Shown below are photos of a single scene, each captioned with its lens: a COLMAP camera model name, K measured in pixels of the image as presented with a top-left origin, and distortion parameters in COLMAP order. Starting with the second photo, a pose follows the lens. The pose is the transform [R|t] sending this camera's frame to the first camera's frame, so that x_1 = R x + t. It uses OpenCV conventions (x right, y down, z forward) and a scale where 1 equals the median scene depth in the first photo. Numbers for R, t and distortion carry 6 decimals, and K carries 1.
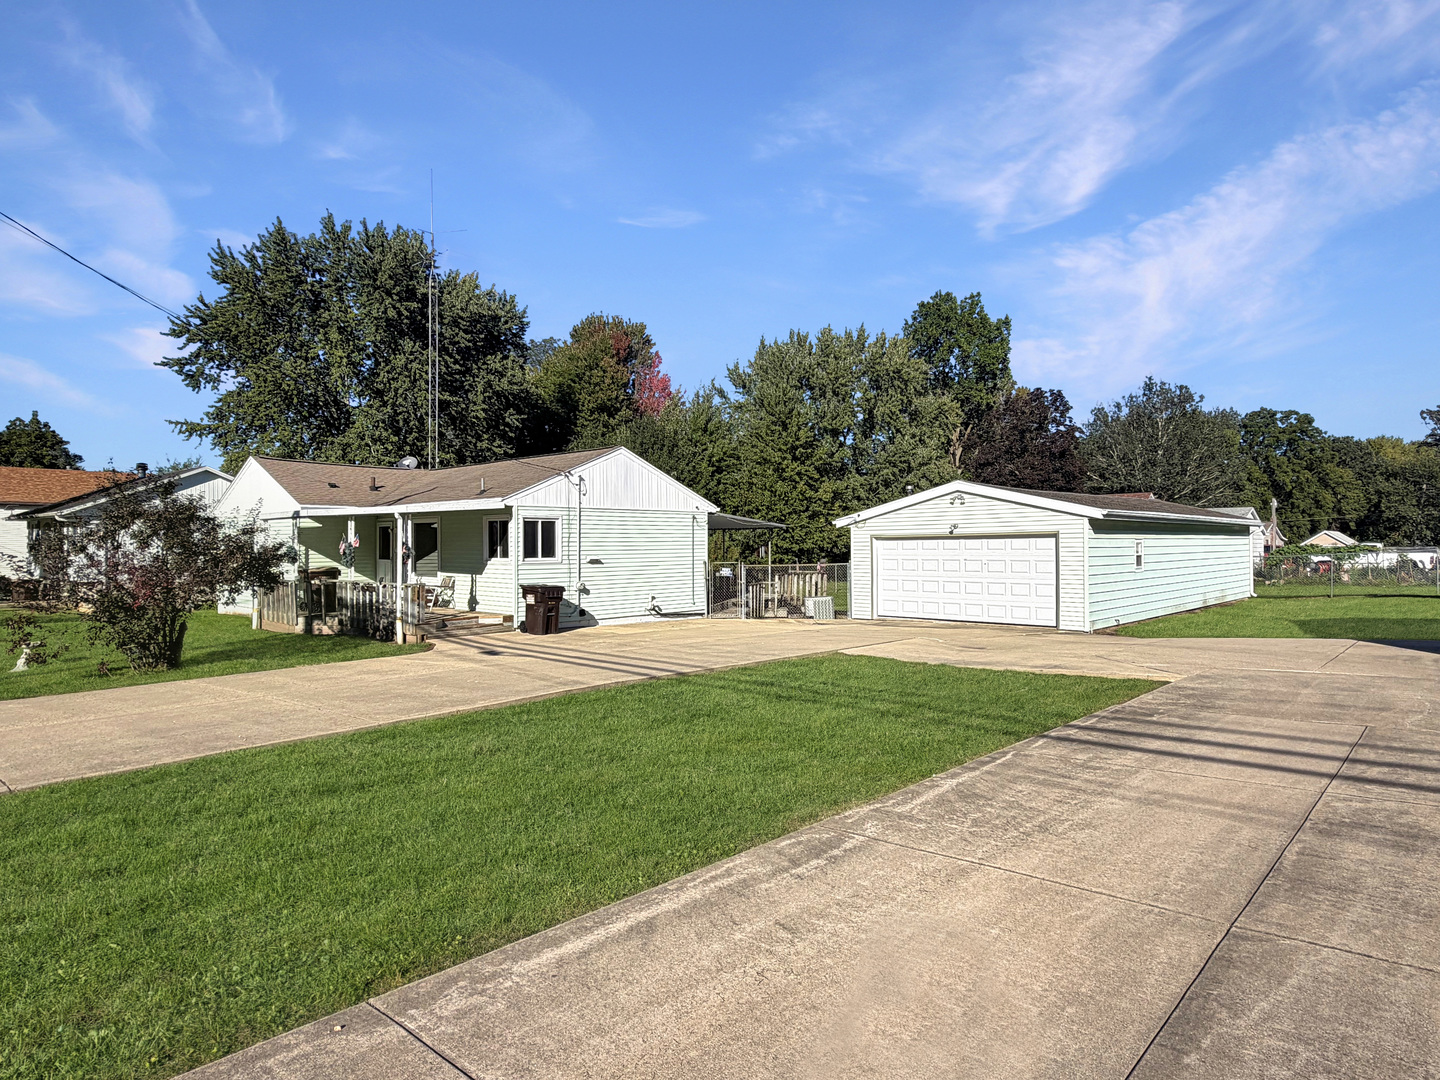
lens RADIAL K [[845.9, 0, 727.9], [0, 845.9, 550.8], [0, 0, 1]] dist [0.001694, 0.001976]
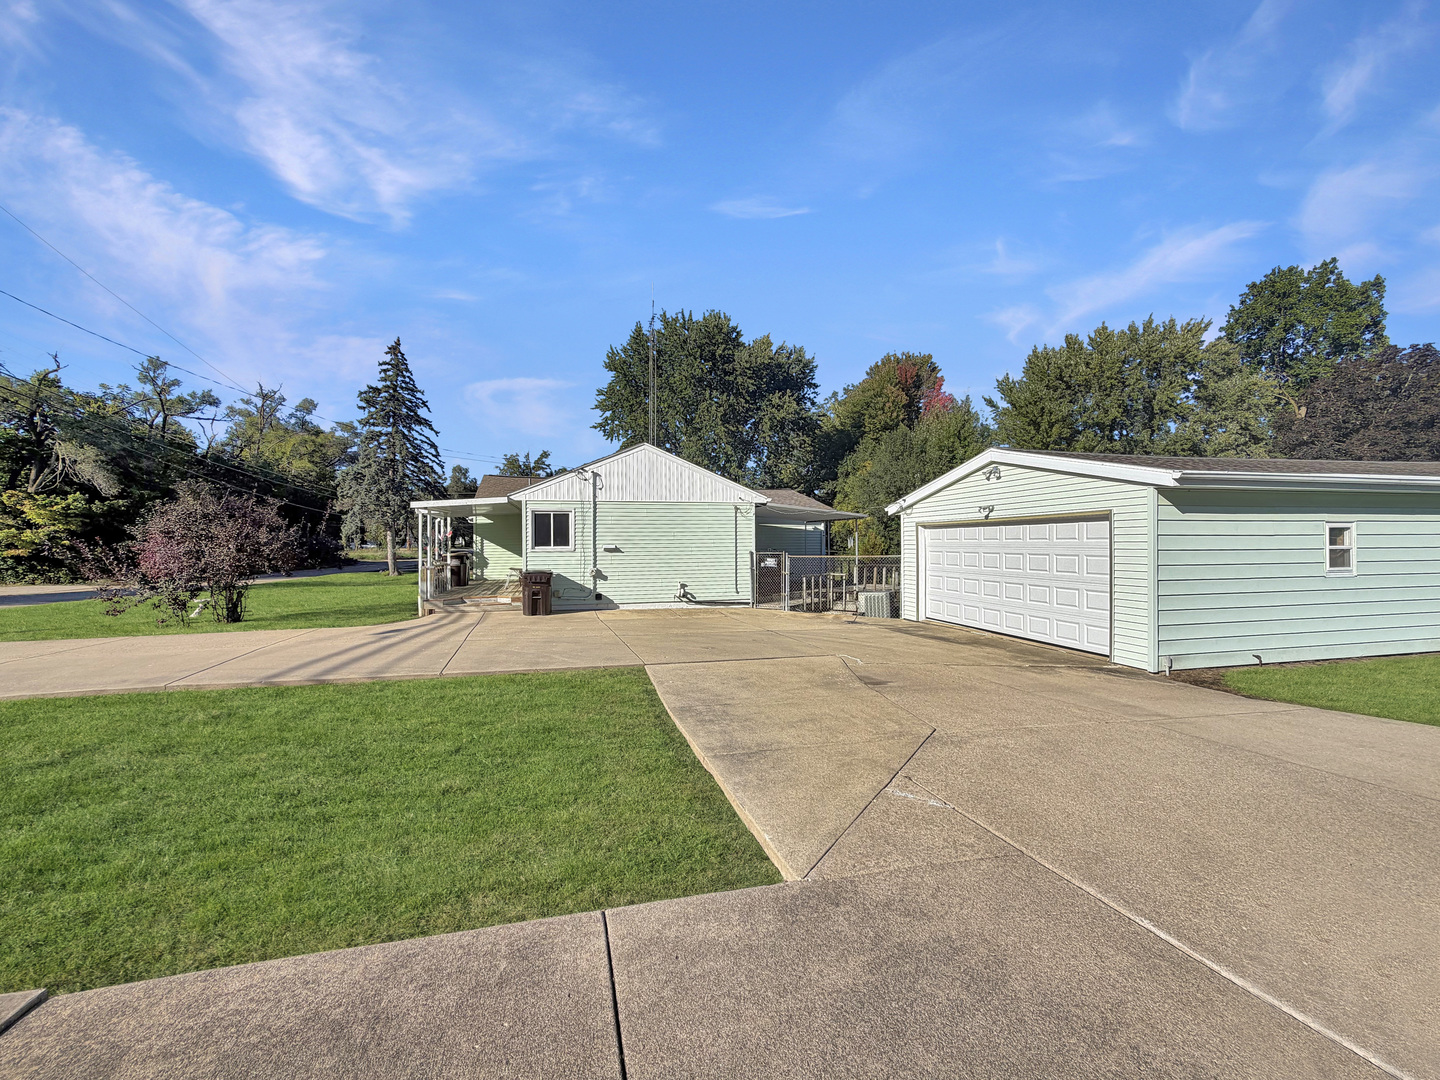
lens RADIAL K [[593.4, 0, 713.3], [0, 593.4, 540.6], [0, 0, 1]] dist [-0.004323, 0.000842]
pose [[0.831884, 0.000954, -0.554949, 0.165694], [-0.003823, 0.999985, -0.004012, 0.001281], [0.554937, 0.005459, 0.831875, 0.194094]]
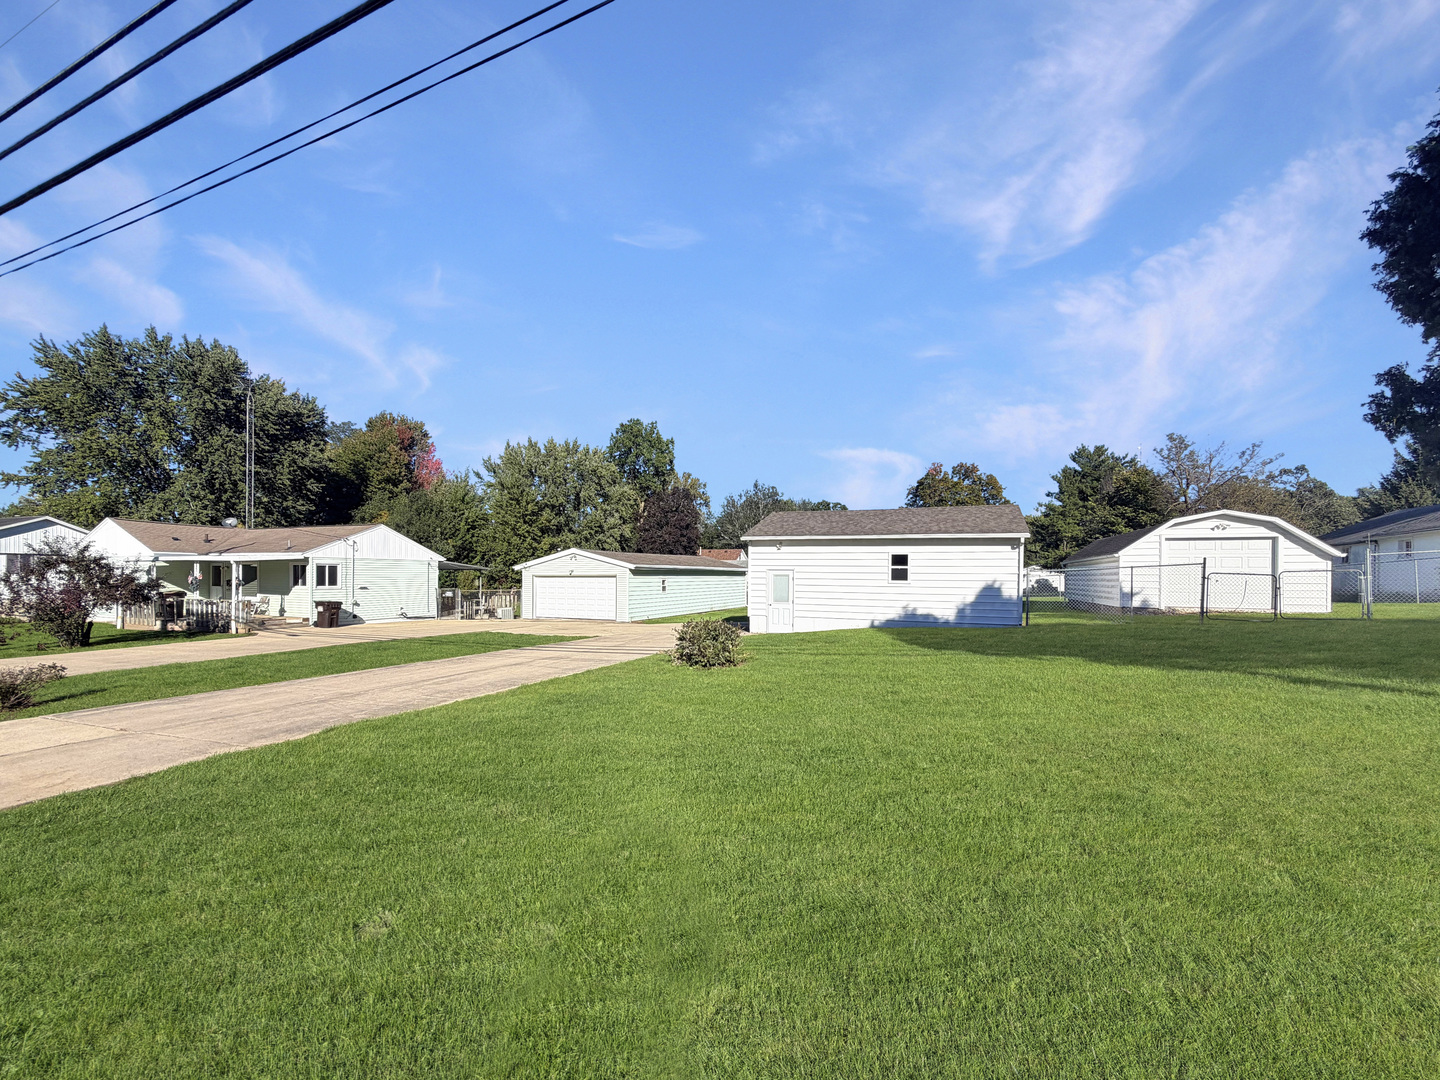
lens RADIAL K [[593.4, 0, 734.8], [0, 593.4, 585.4], [0, 0, 1]] dist [-0.004323, 0.000842]
pose [[0.934476, 0.005092, 0.355989, 0.059529], [-0.008845, 0.999921, 0.008914, -0.005036], [-0.355915, -0.011479, 0.934448, -0.207162]]
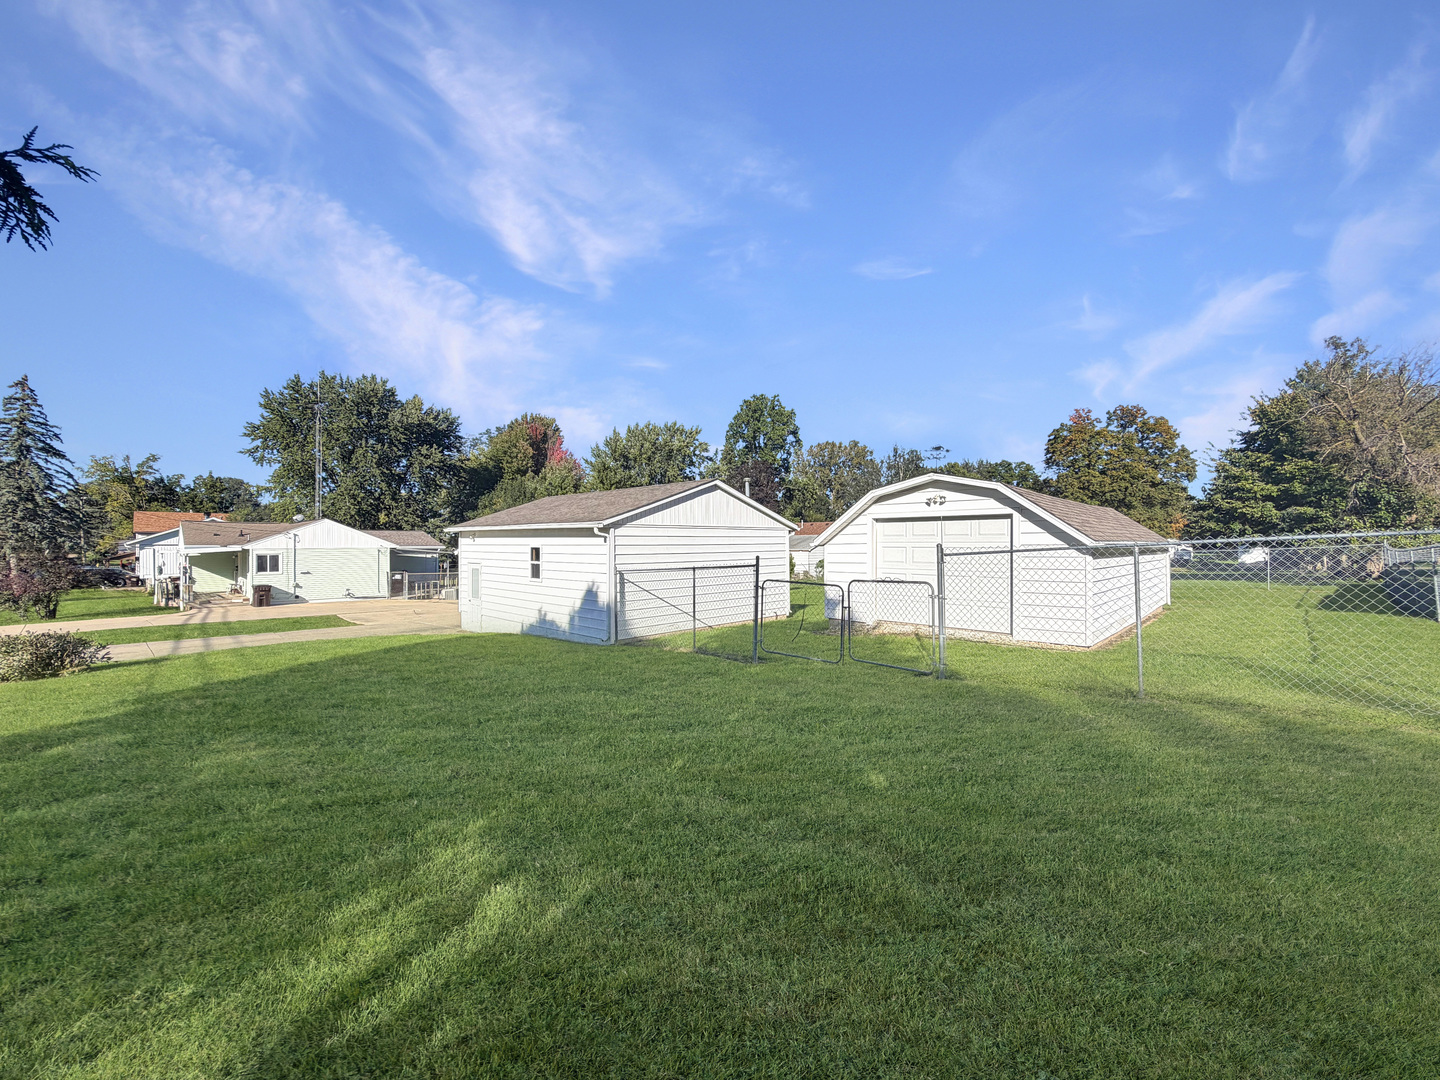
lens RADIAL K [[593.4, 0, 734.3], [0, 593.4, 536.9], [0, 0, 1]] dist [-0.004323, 0.000842]
pose [[0.999260, 0.001124, -0.038447, 0.439472], [-0.001847, 0.999822, -0.018788, -0.023623], [0.038419, 0.018846, 0.999084, -0.206441]]
